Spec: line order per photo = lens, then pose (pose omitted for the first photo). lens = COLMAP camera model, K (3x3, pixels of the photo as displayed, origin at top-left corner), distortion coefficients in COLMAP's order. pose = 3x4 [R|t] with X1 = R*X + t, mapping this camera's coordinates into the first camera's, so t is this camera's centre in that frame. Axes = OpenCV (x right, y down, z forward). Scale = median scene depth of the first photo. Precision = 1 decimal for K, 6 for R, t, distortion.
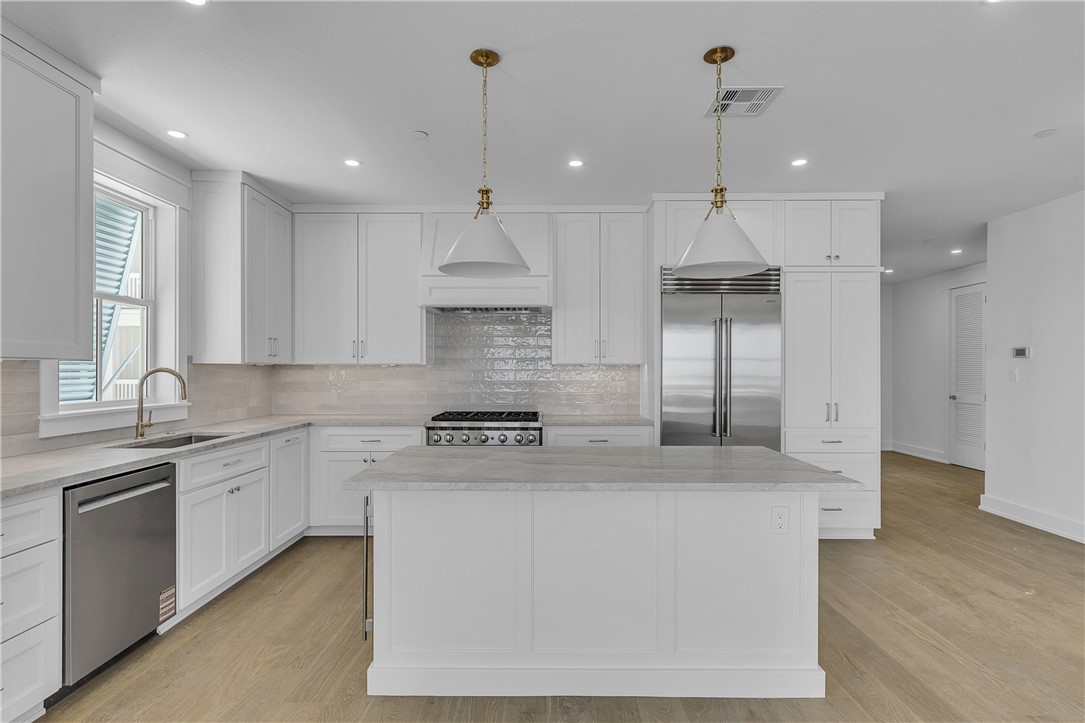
lens RADIAL K [[533.2, 0, 544.3], [0, 533.2, 370.1], [0, 0, 1]] dist [0.000530, 0.000323]
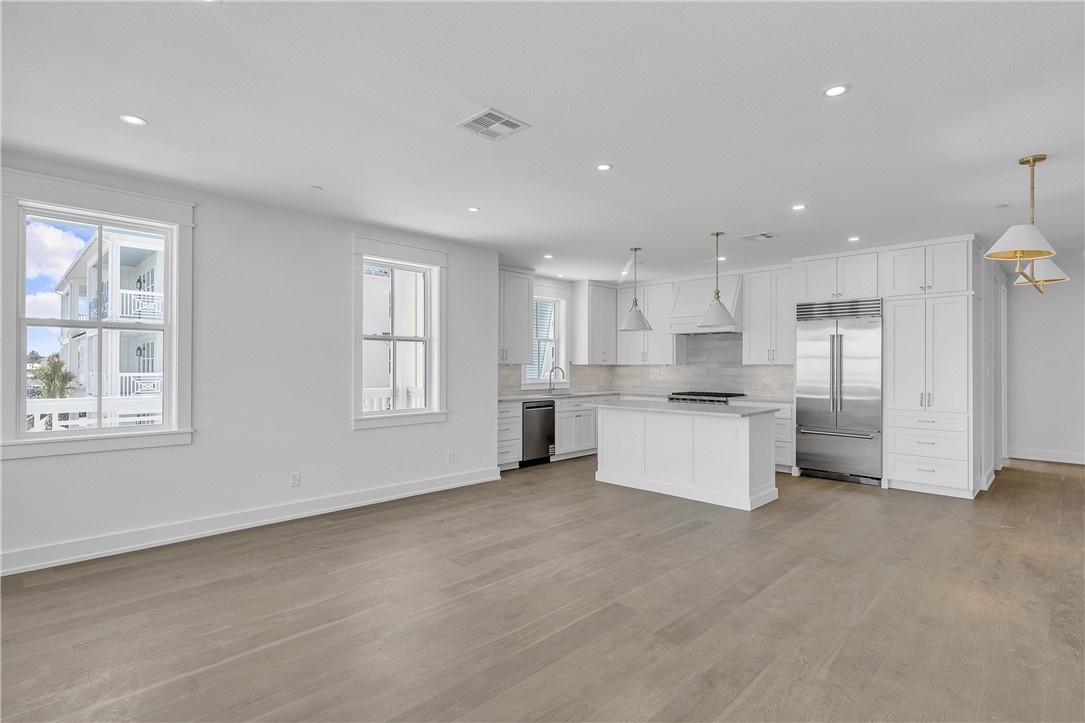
lens RADIAL K [[531.8, 0, 545.9], [0, 531.8, 363.3], [0, 0, 1]] dist [0.002620, 0.000677]
pose [[0.717684, -0.002204, -0.696366, 0.859721], [-0.001838, 0.999986, -0.005059, -0.006725], [0.696367, 0.004911, 0.717669, -0.730551]]
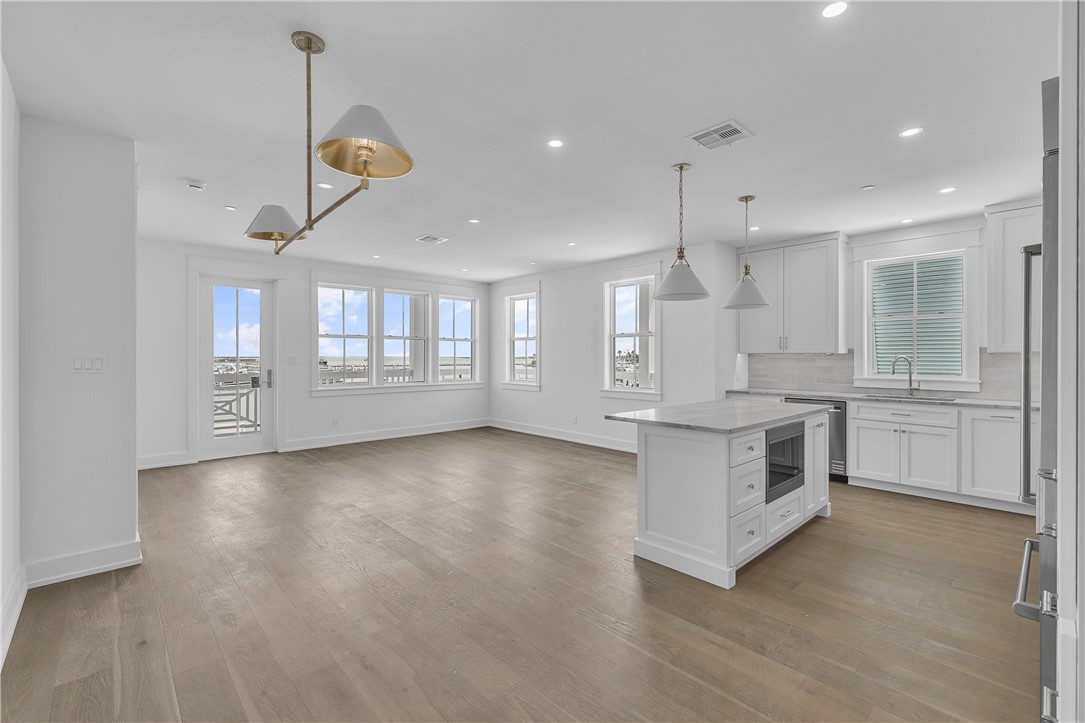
lens RADIAL K [[469.8, 0, 543.9], [0, 469.8, 356.9], [0, 0, 1]] dist [-0.000636, -0.000172]
pose [[-0.729895, -0.000198, -0.683559, 0.995728], [-0.001143, 0.999999, 0.000931, -0.002421], [0.683558, 0.001461, -0.729894, 1.078740]]
